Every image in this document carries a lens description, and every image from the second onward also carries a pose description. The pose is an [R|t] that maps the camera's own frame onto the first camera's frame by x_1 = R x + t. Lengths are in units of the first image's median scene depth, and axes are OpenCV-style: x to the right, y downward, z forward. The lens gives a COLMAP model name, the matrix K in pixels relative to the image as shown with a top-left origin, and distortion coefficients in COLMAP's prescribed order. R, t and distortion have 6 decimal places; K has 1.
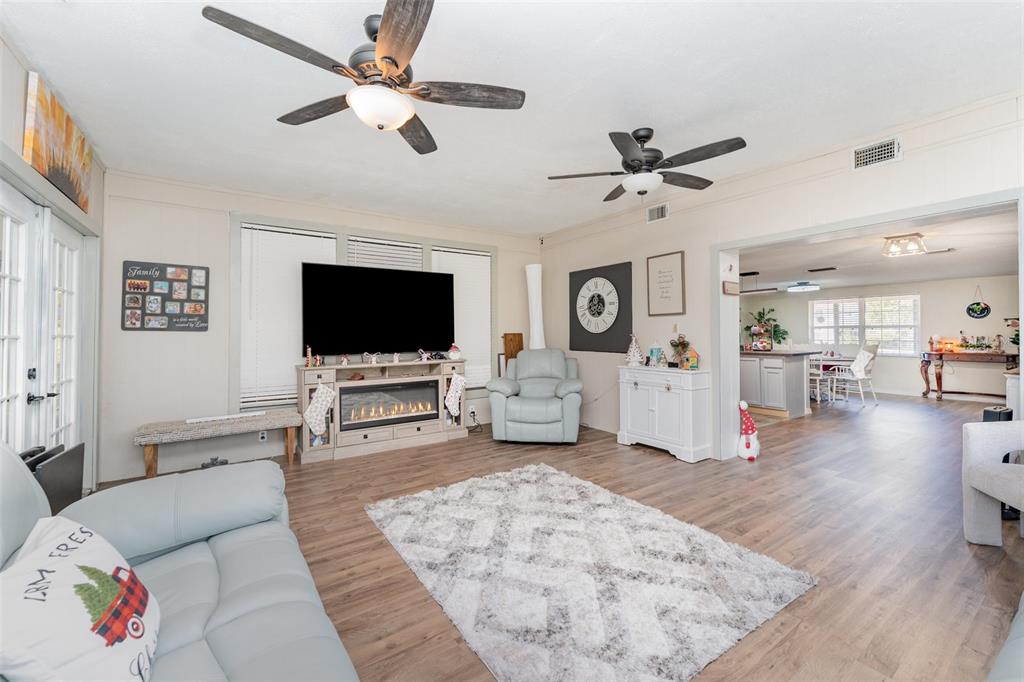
lens RADIAL K [[420.5, 0, 512.3], [0, 420.5, 329.1], [0, 0, 1]] dist [-0.000194, 0.000048]
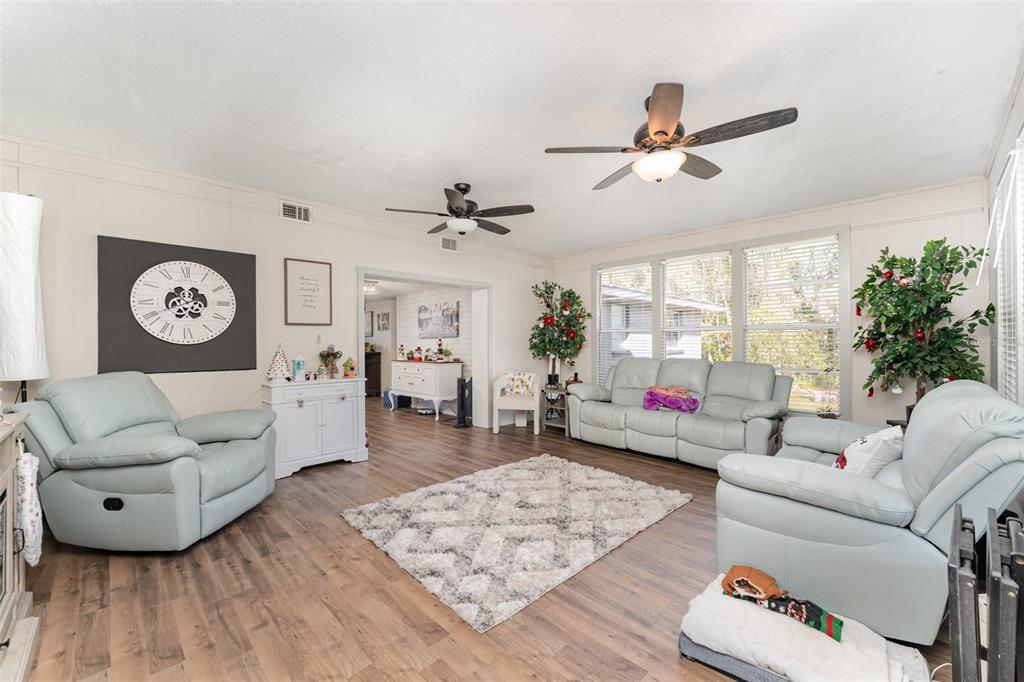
lens RADIAL K [[412.0, 0, 512.0], [0, 412.0, 341.0], [0, 0, 1]] dist [-0.000243, -0.000090]
pose [[-0.172878, 0.007384, 0.984916, -0.703410], [-0.003730, 0.999960, -0.008151, 0.009810], [-0.984936, -0.005083, -0.172843, 0.793169]]
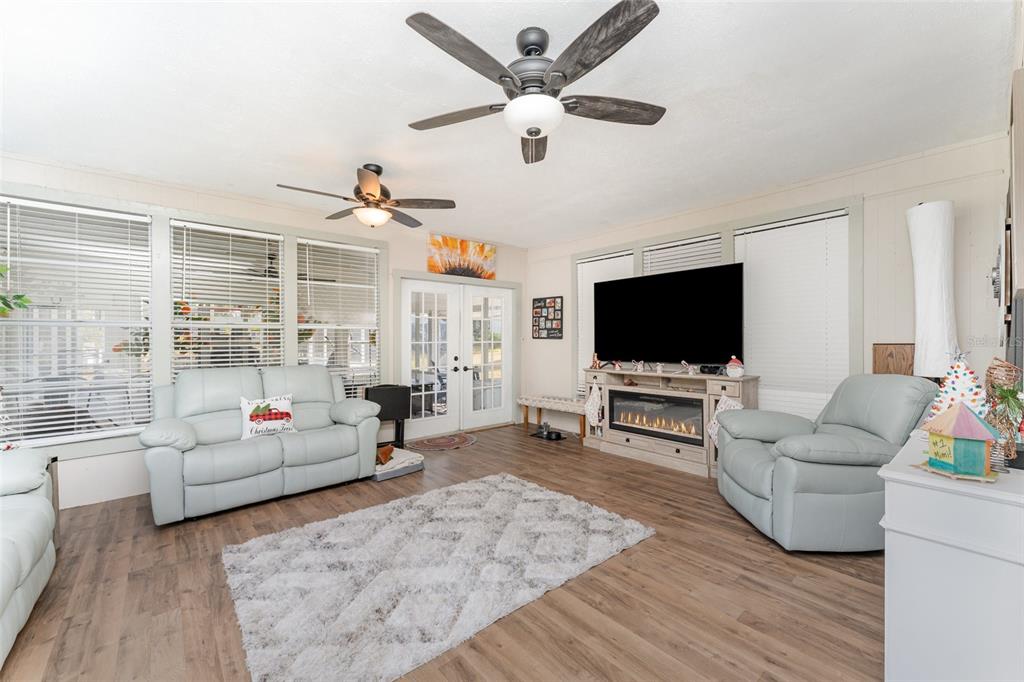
lens RADIAL K [[412.0, 0, 512.0], [0, 412.0, 341.0], [0, 0, 1]] dist [-0.000243, -0.000090]
pose [[0.104512, 0.008764, -0.994485, 0.699629], [0.009951, 0.999902, 0.009858, -0.004798], [0.994474, -0.010926, 0.104414, 0.668129]]
